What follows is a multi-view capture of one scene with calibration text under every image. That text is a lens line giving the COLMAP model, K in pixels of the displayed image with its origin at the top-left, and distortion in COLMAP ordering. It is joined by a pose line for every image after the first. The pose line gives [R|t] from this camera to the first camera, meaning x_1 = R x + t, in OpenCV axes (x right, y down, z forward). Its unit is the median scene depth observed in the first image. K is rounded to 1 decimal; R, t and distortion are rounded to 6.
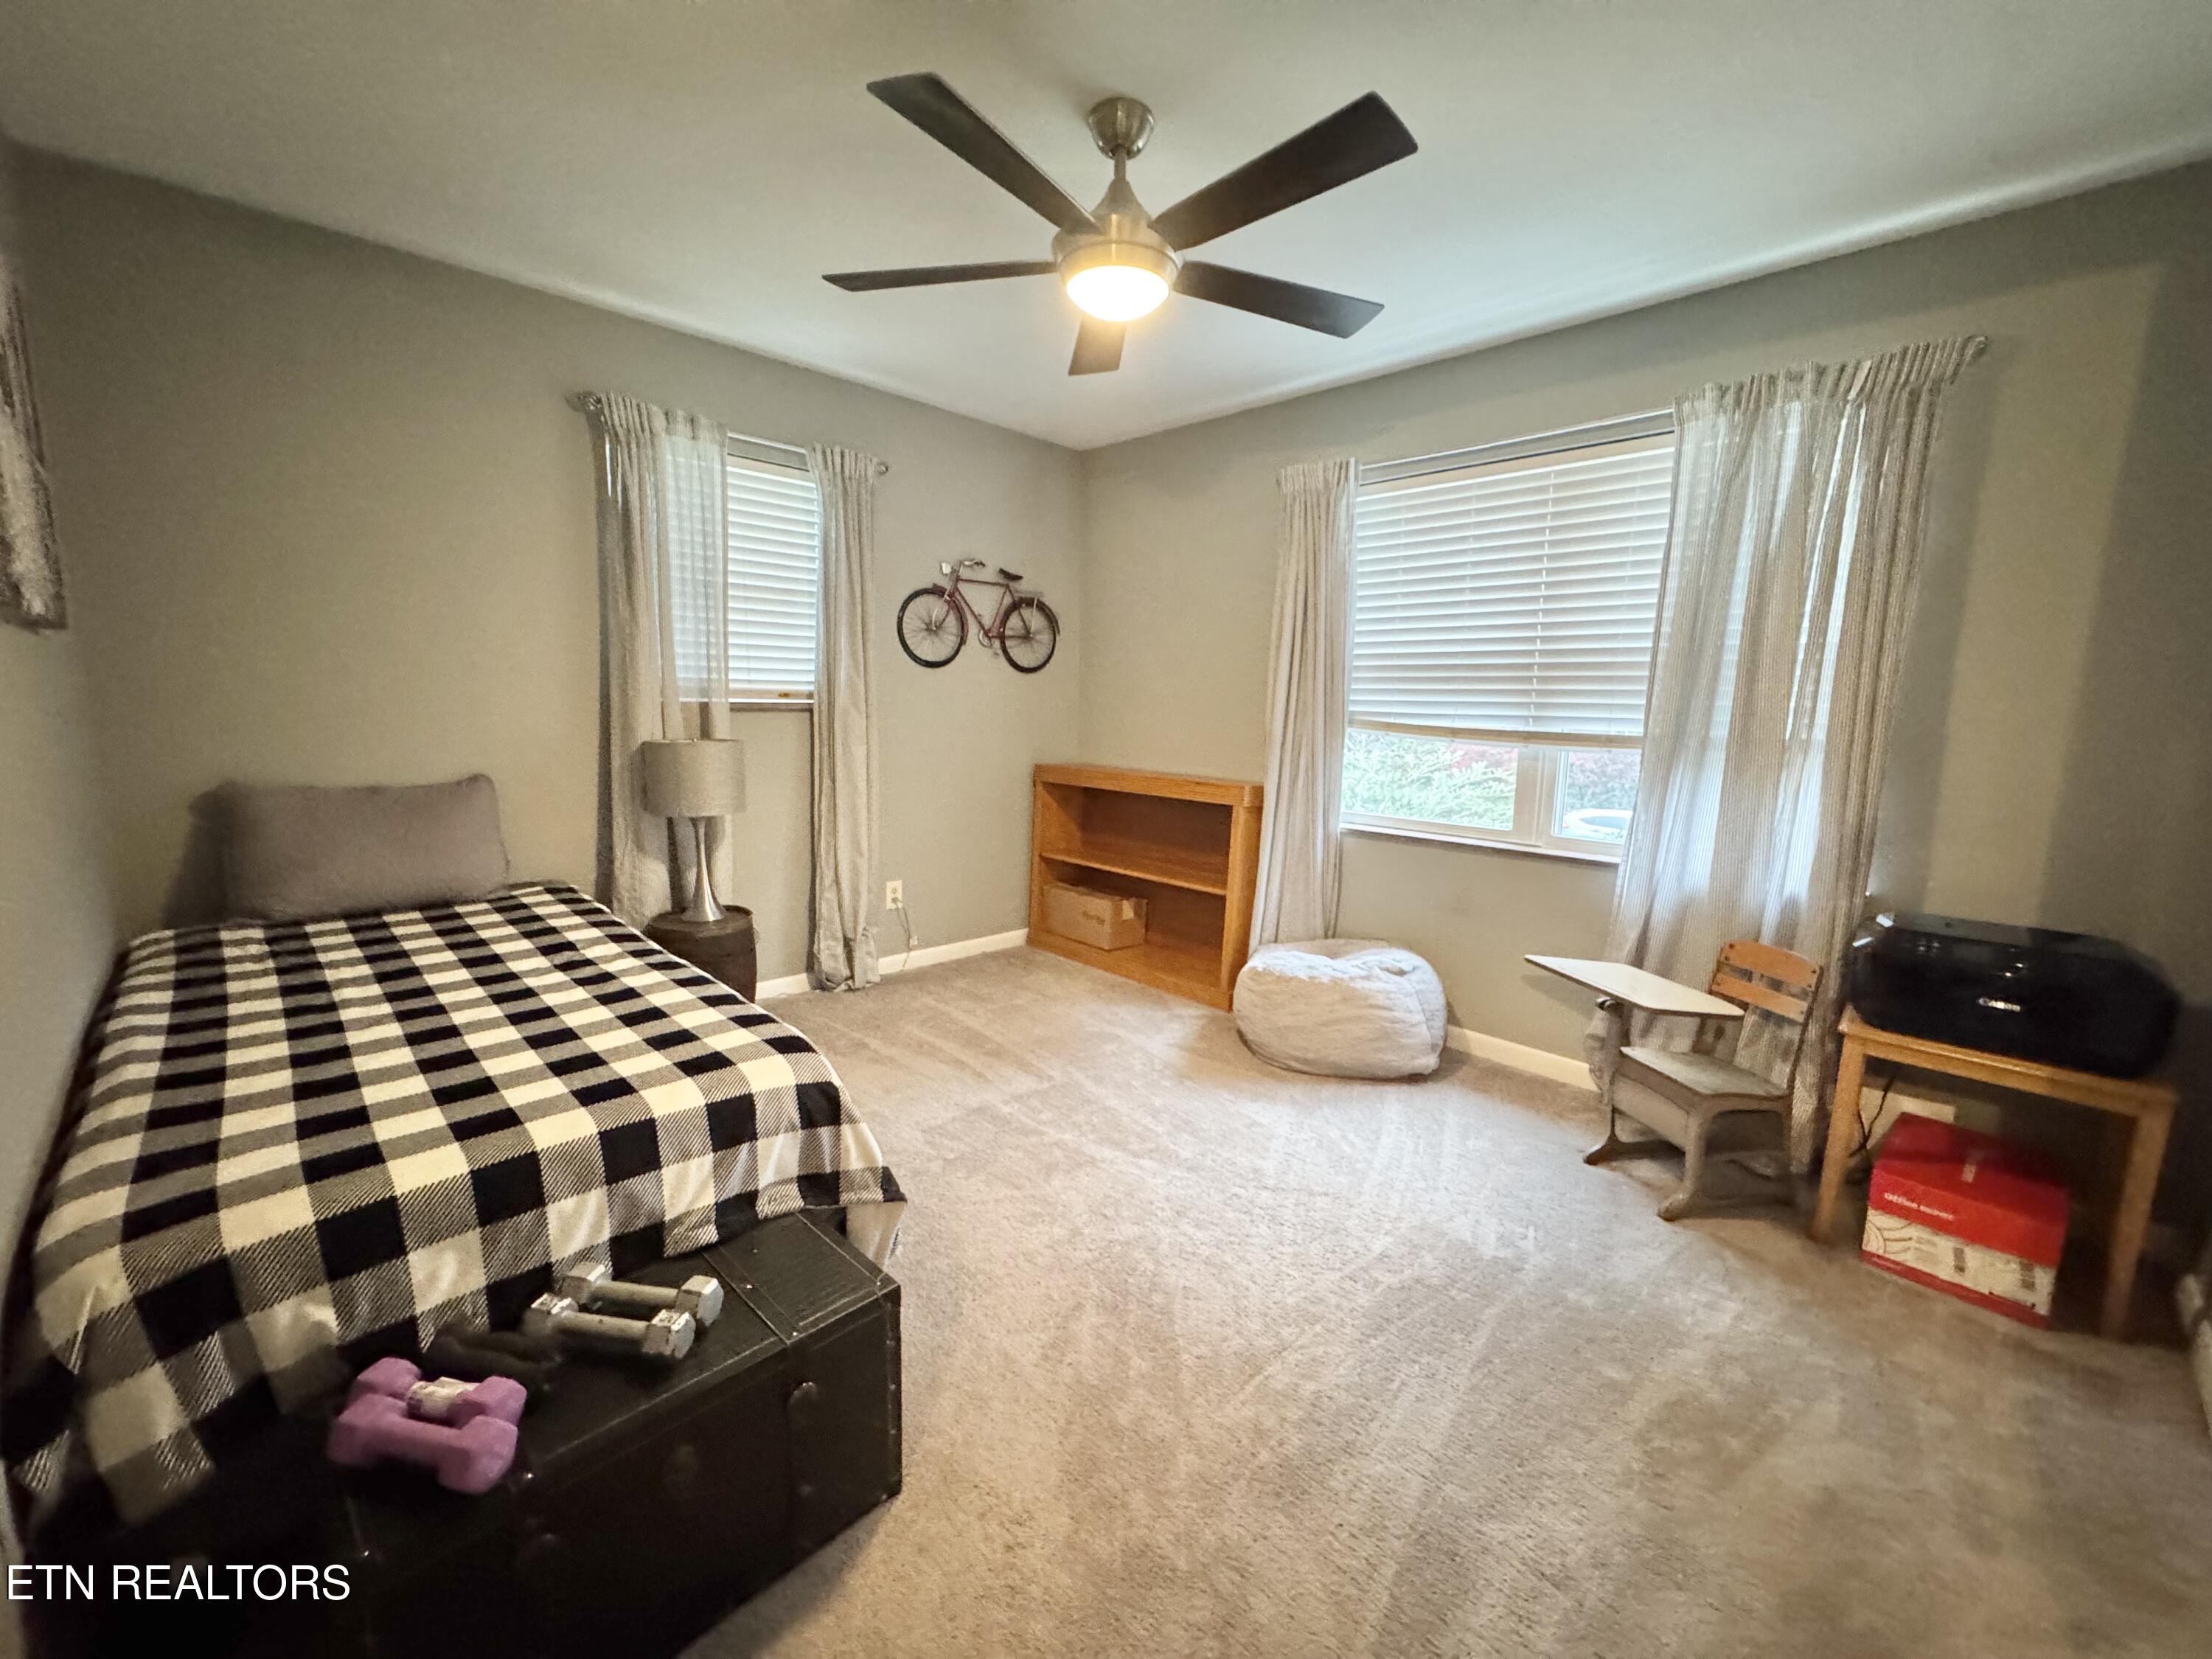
lens RADIAL K [[887.1, 0, 1108.9], [0, 887.1, 826.0], [0, 0, 1]] dist [-0.004432, 0.001141]
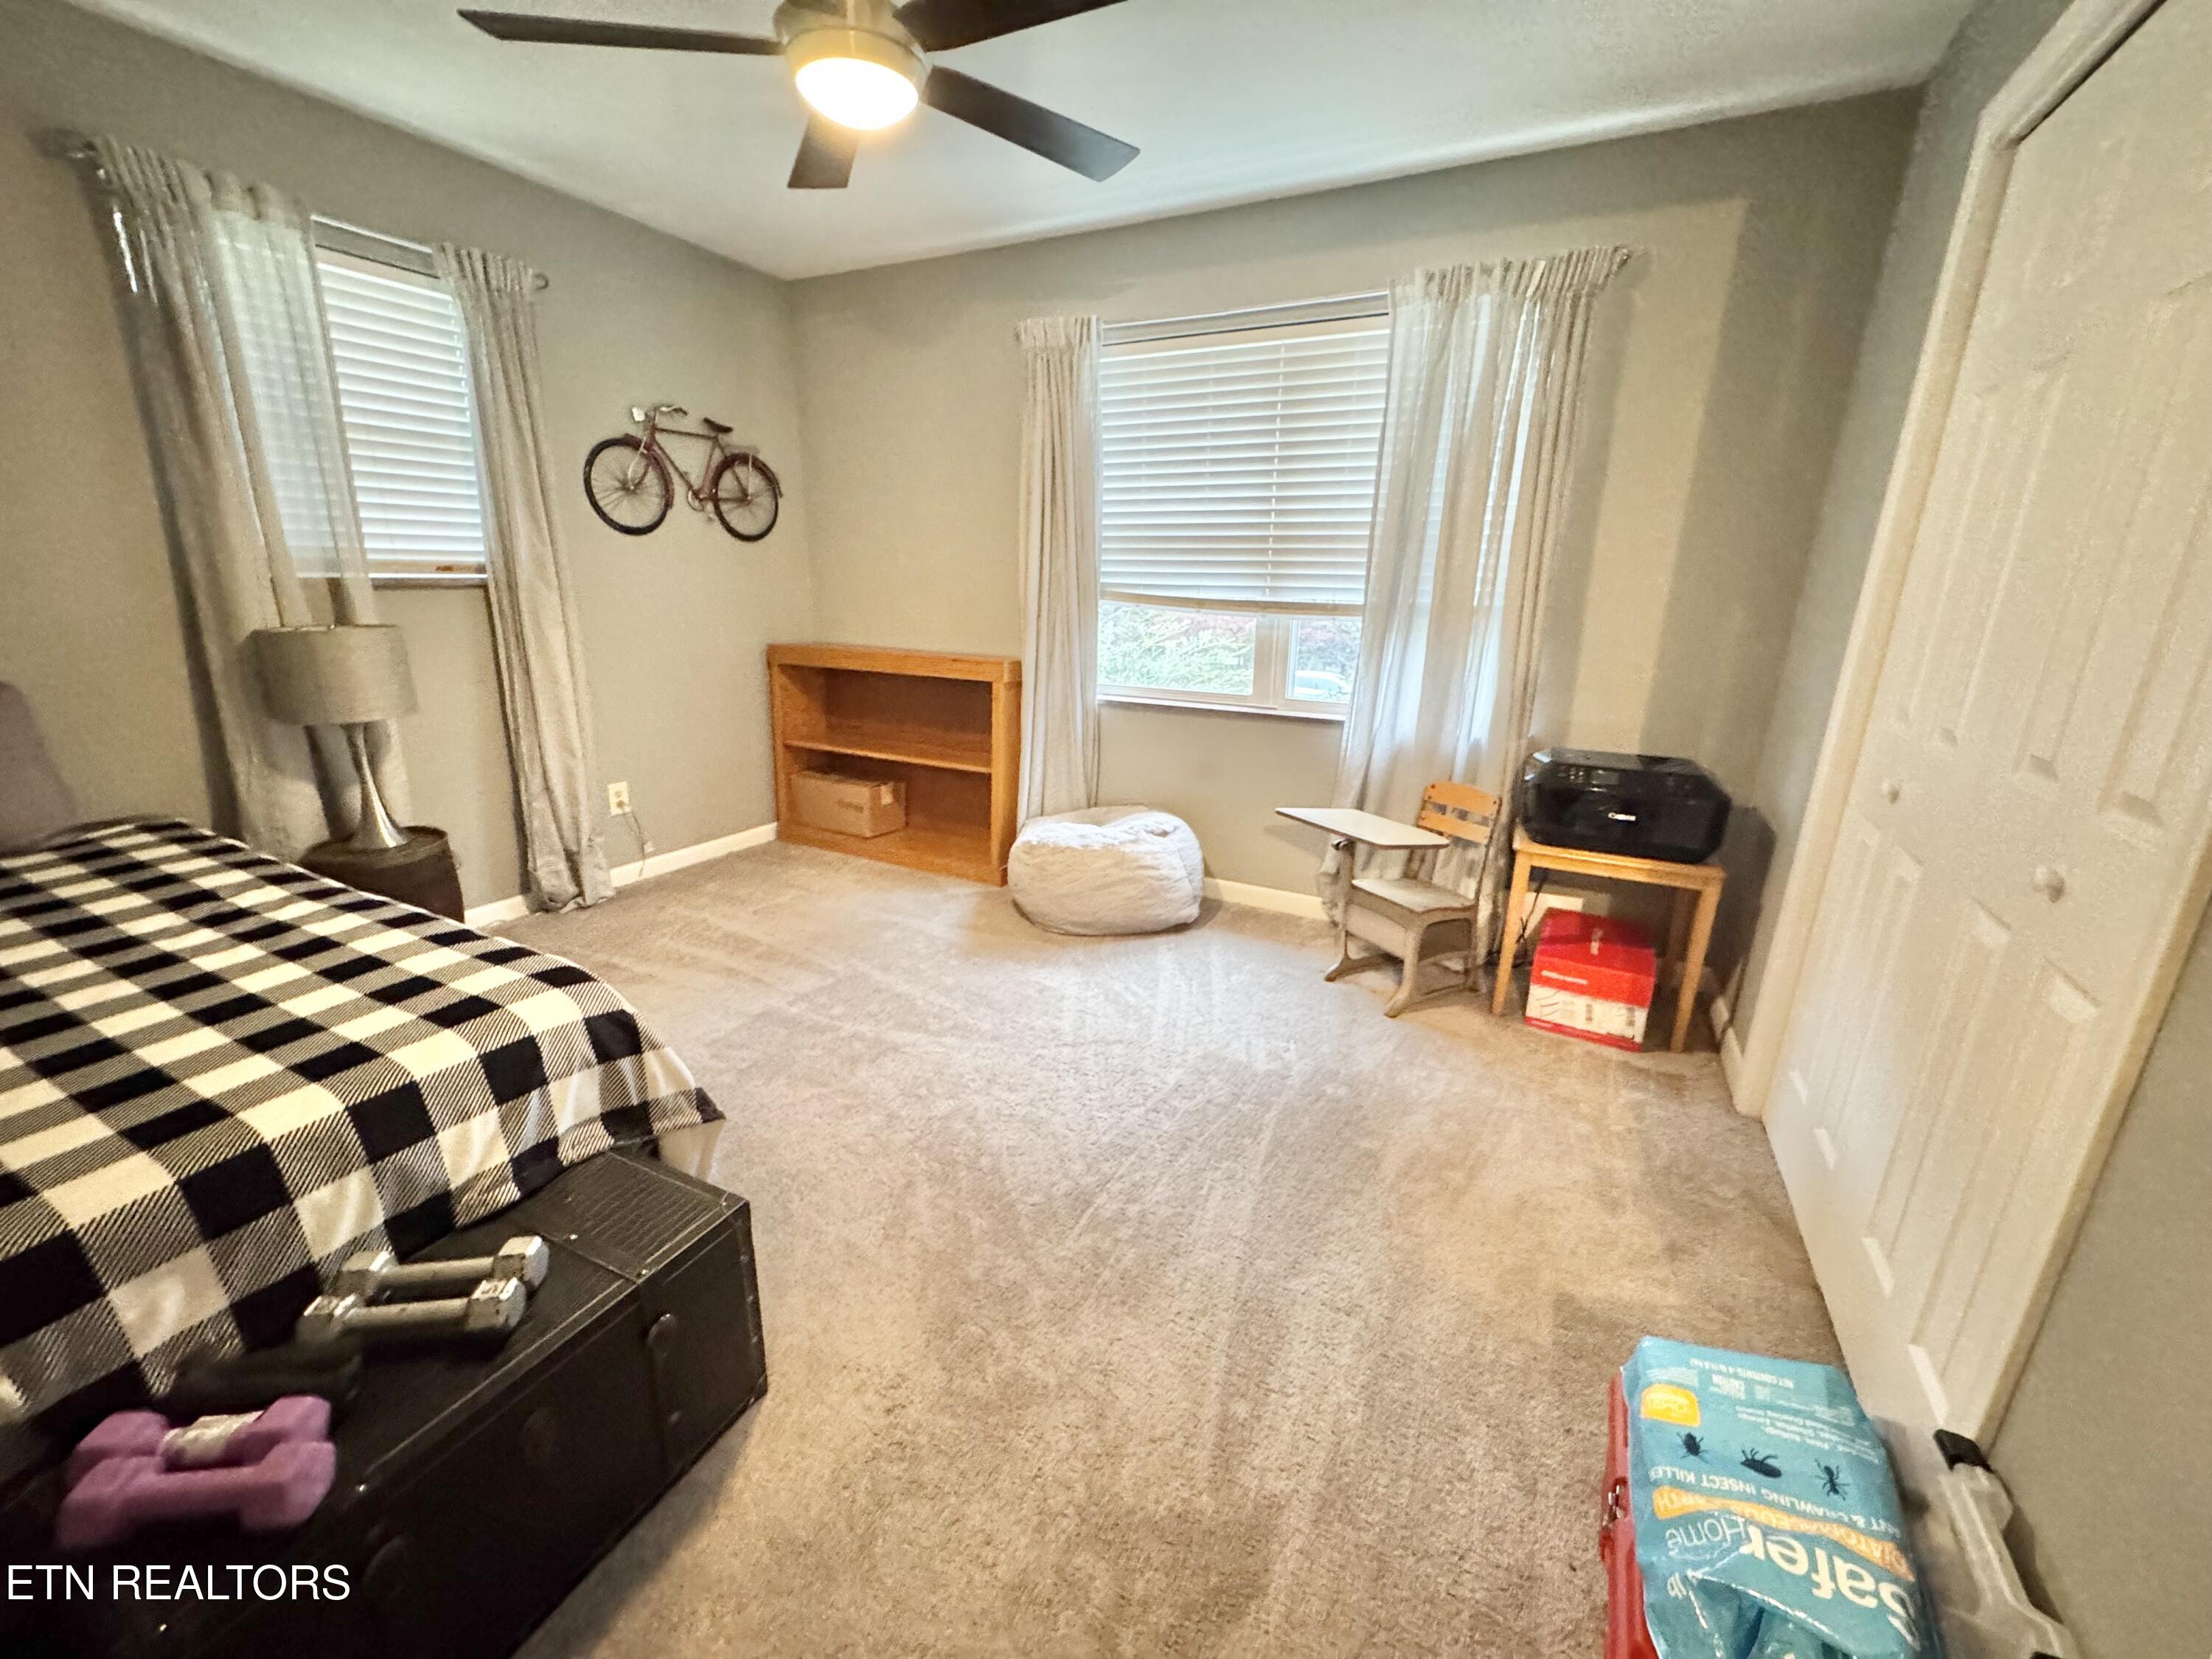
lens RADIAL K [[887.1, 0, 1109.2], [0, 887.1, 825.5], [0, 0, 1]] dist [-0.004432, 0.001141]
pose [[0.951935, -0.087711, 0.293472, -0.057789], [0.045859, 0.988136, 0.146573, -0.005450], [-0.302846, -0.126070, 0.944664, 0.009626]]
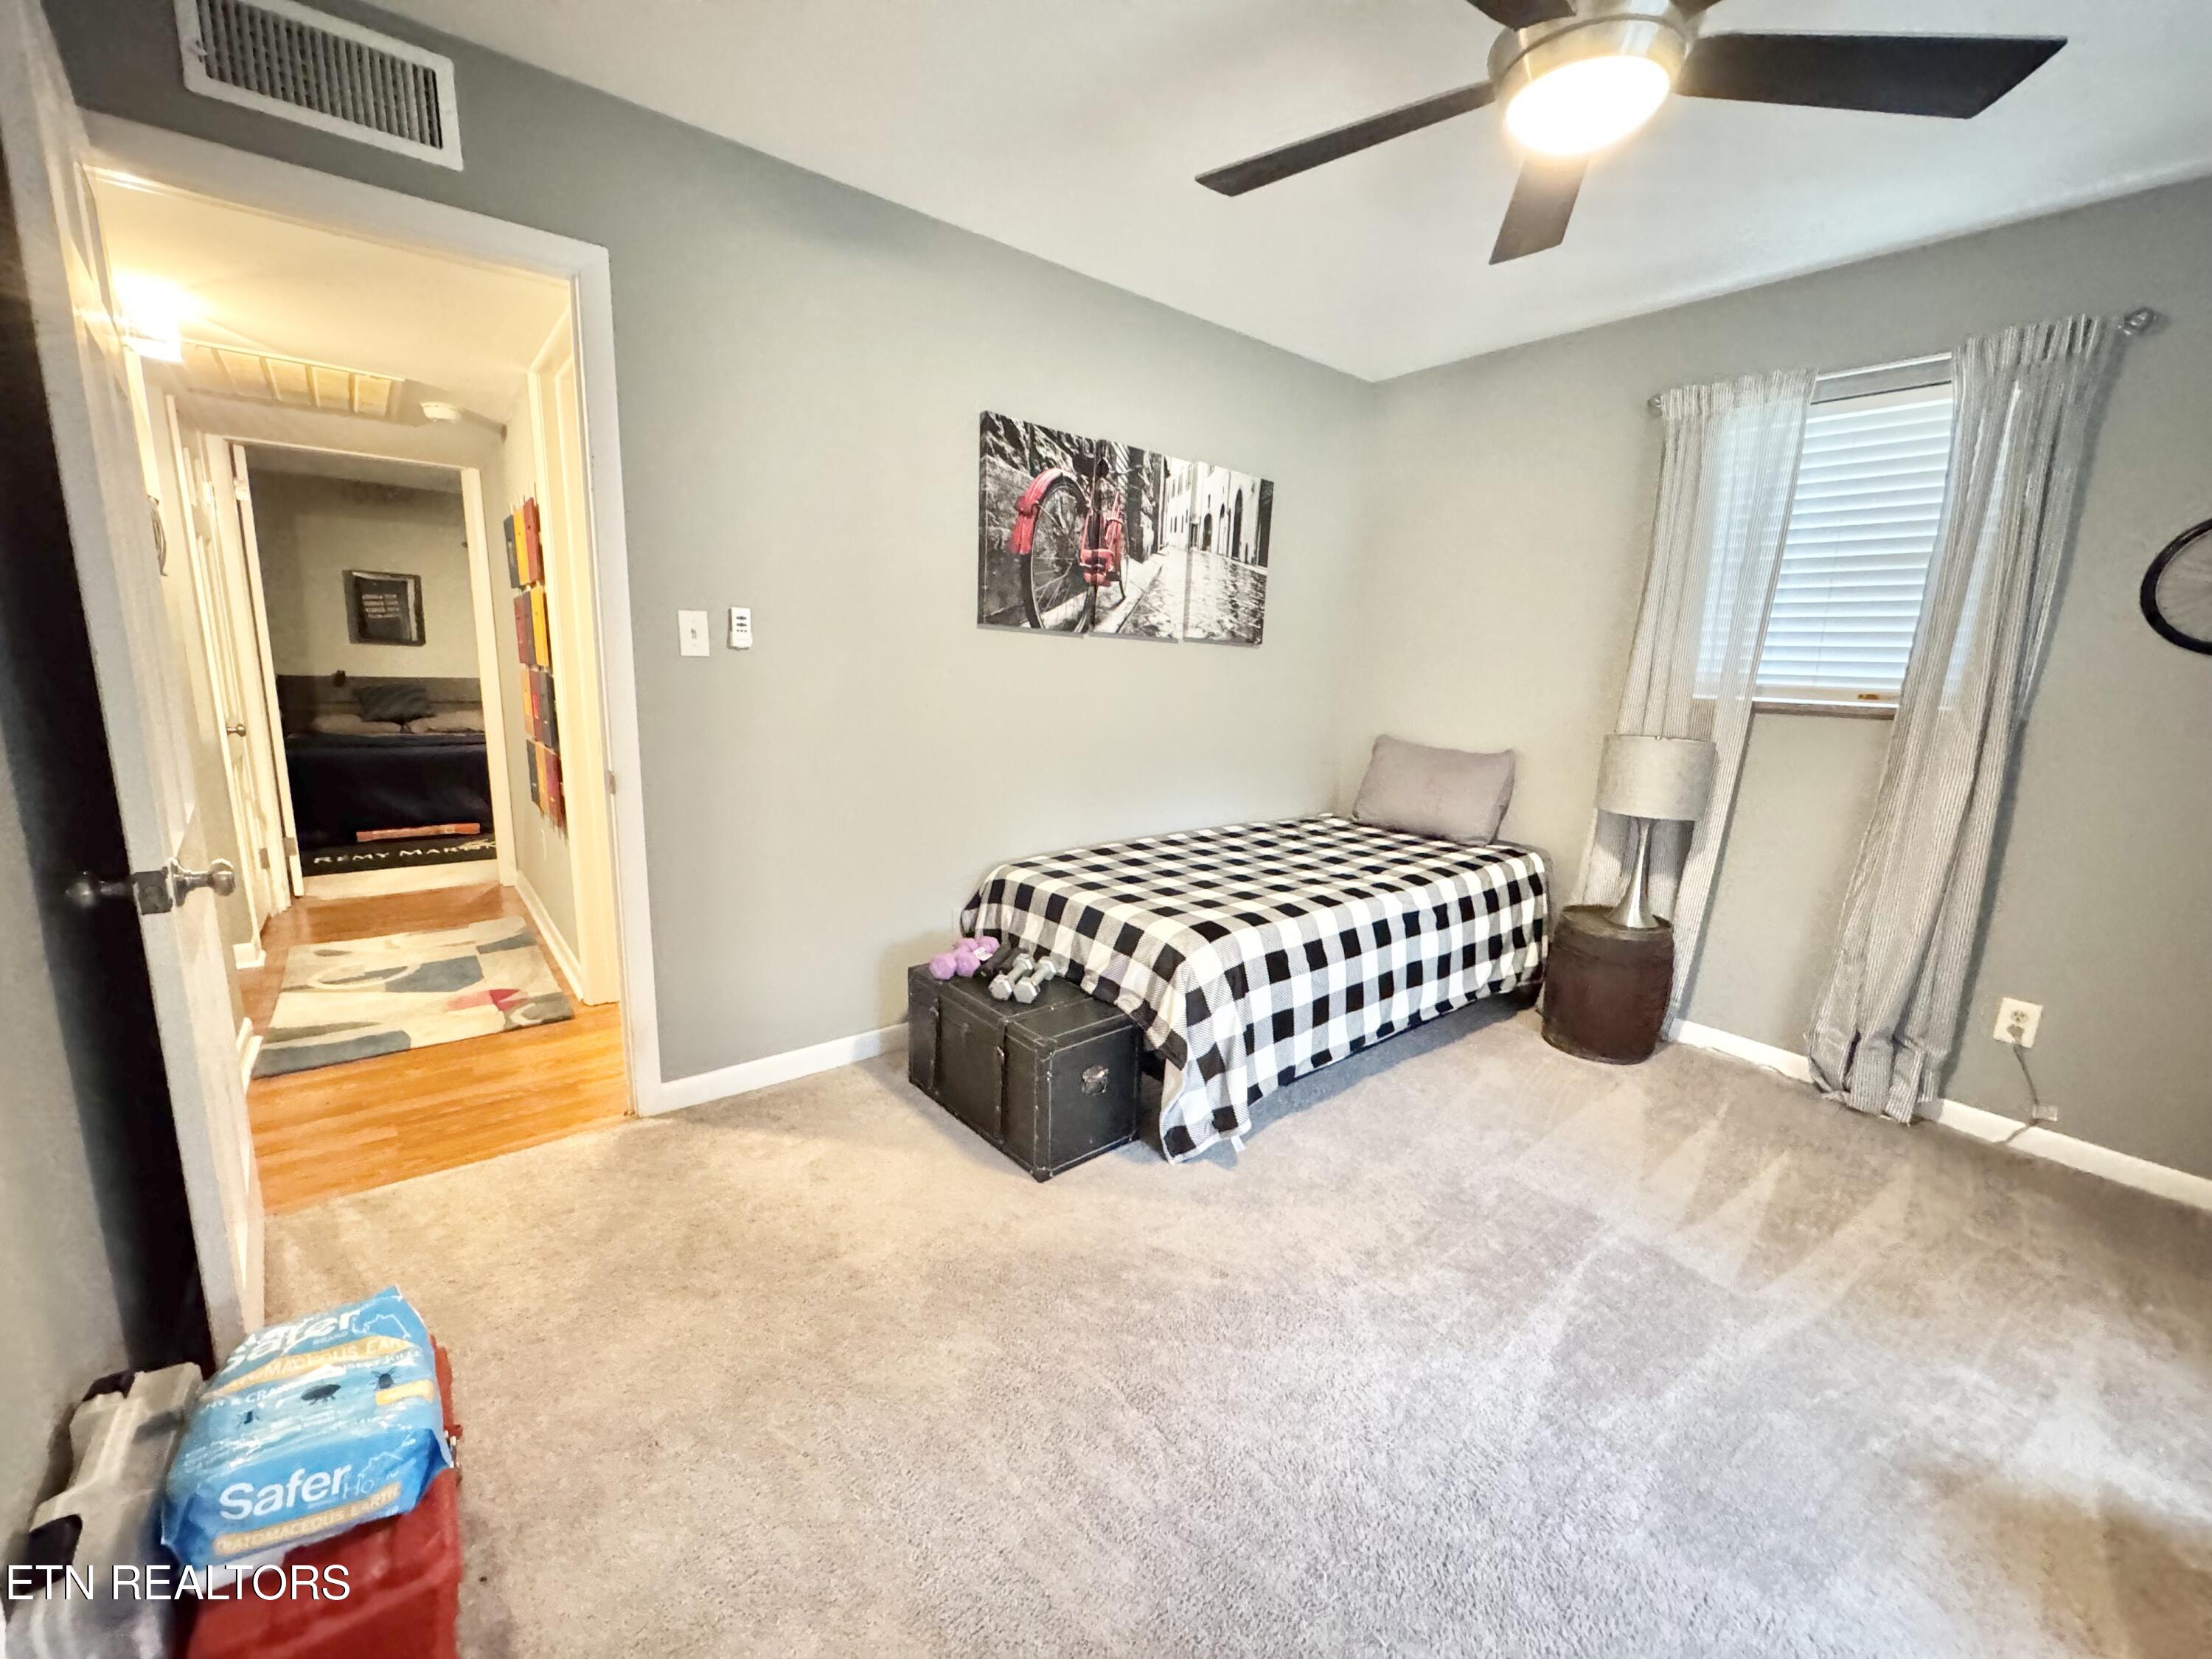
lens RADIAL K [[887.1, 0, 1103.2], [0, 887.1, 826.5], [0, 0, 1]] dist [-0.004432, 0.001141]
pose [[-0.101818, 0.162926, -0.981371, 0.646872], [-0.180922, 0.967013, 0.179313, -0.080361], [0.978213, 0.195809, -0.068983, 0.606458]]
